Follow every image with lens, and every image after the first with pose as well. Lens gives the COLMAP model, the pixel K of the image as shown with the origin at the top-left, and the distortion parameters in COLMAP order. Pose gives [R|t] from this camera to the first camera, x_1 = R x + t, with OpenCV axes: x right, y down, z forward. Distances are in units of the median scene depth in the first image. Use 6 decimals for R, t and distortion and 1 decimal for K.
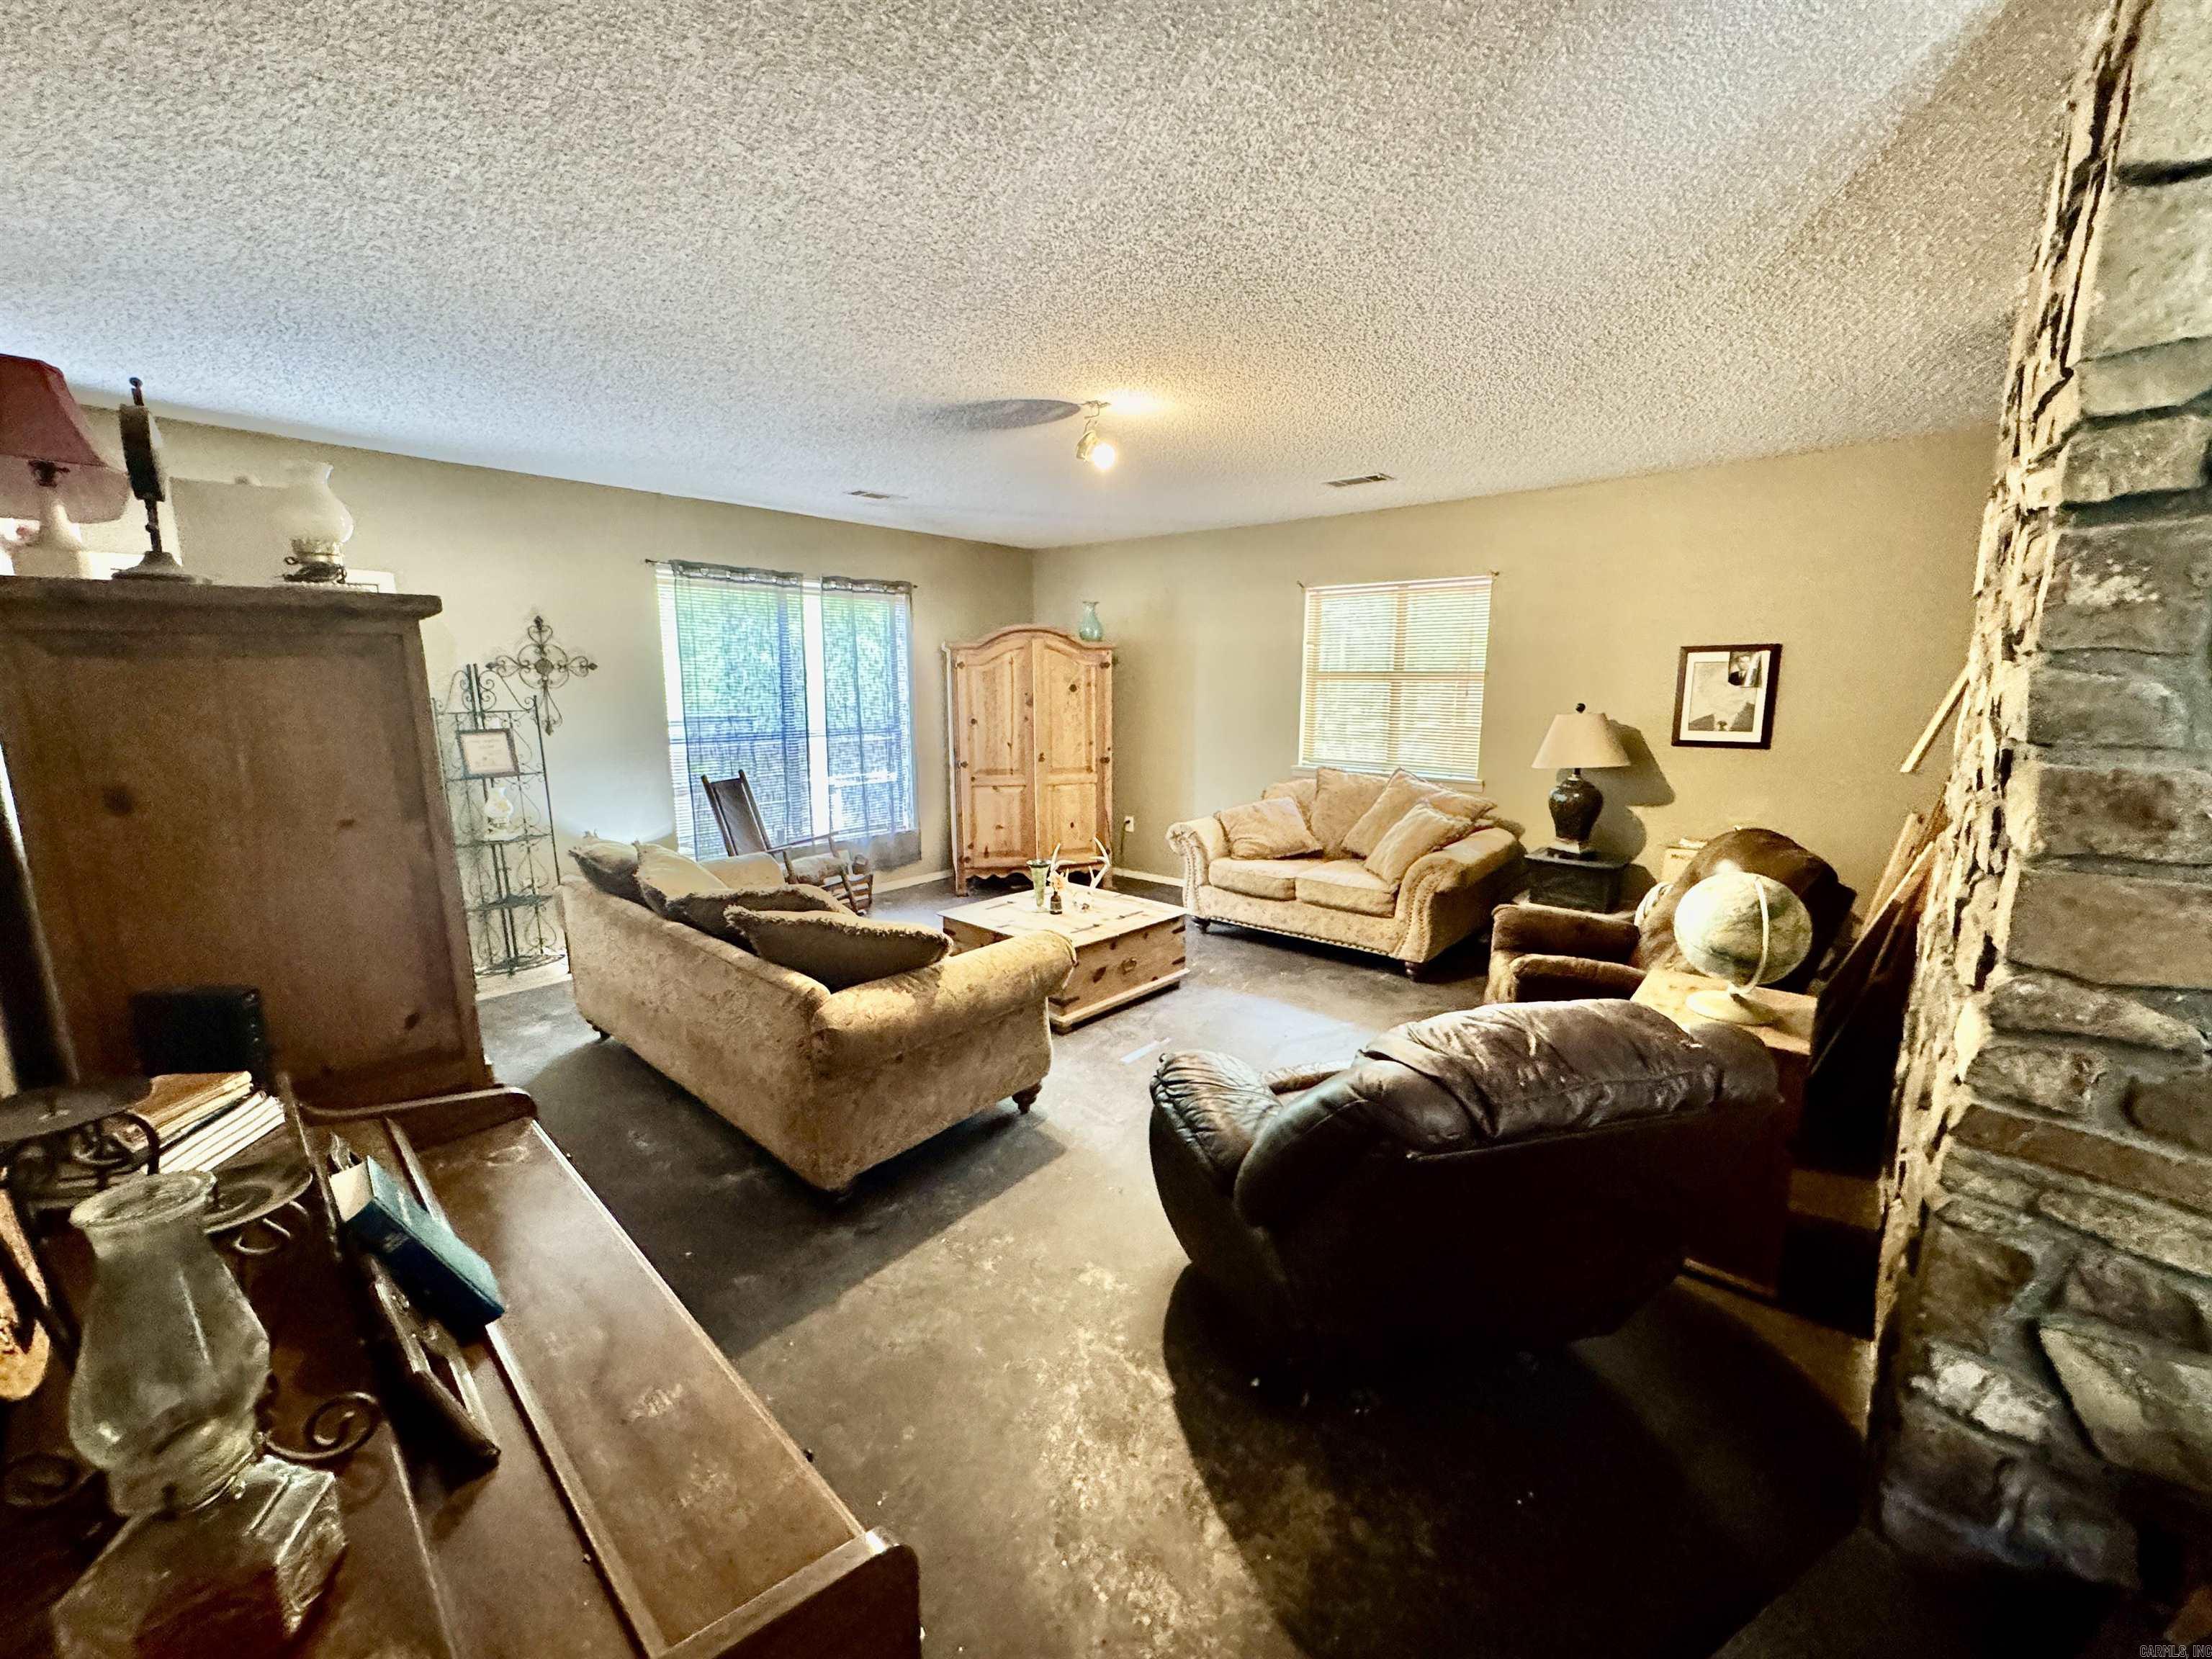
lens RADIAL K [[881.3, 0, 1102.3], [0, 881.3, 825.5], [0, 0, 1]] dist [-0.003246, -0.000159]
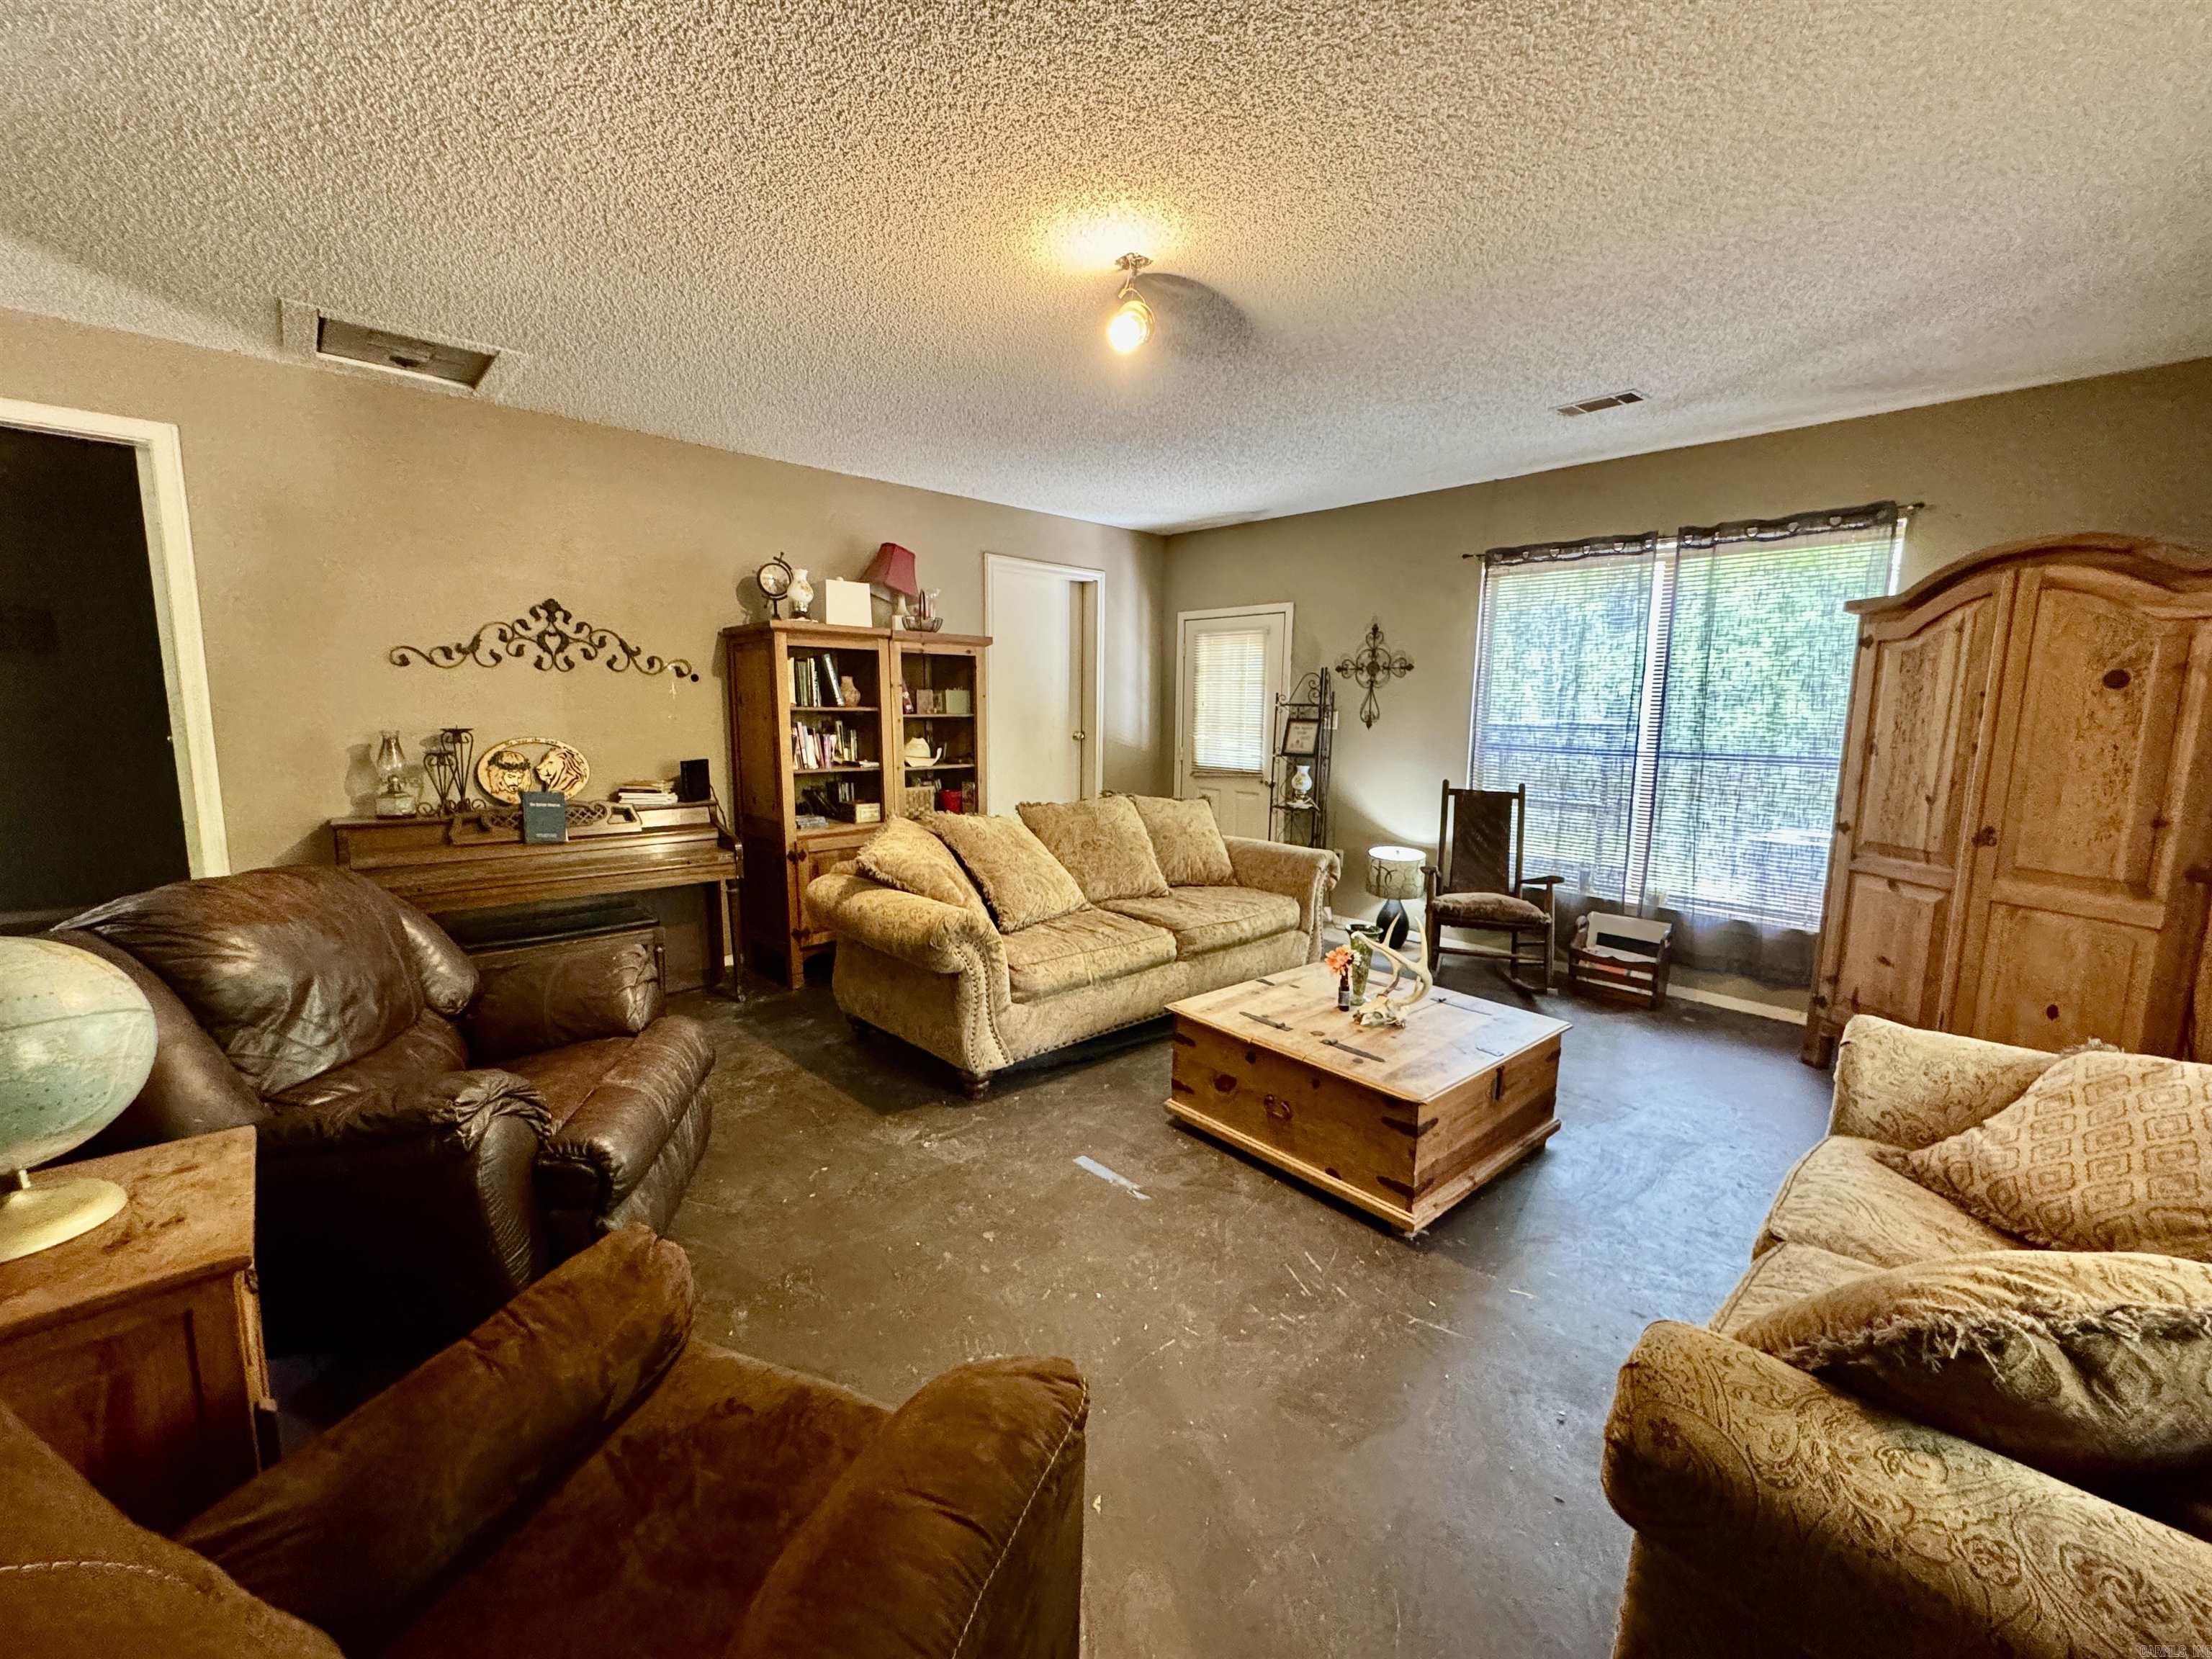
lens RADIAL K [[881.3, 0, 1102.3], [0, 881.3, 825.5], [0, 0, 1]] dist [-0.003246, -0.000159]
pose [[-0.091461, 0.130329, -0.987243, 0.478967], [-0.183945, 0.972127, 0.145375, -0.075298], [0.978672, 0.194895, -0.064938, 0.685300]]
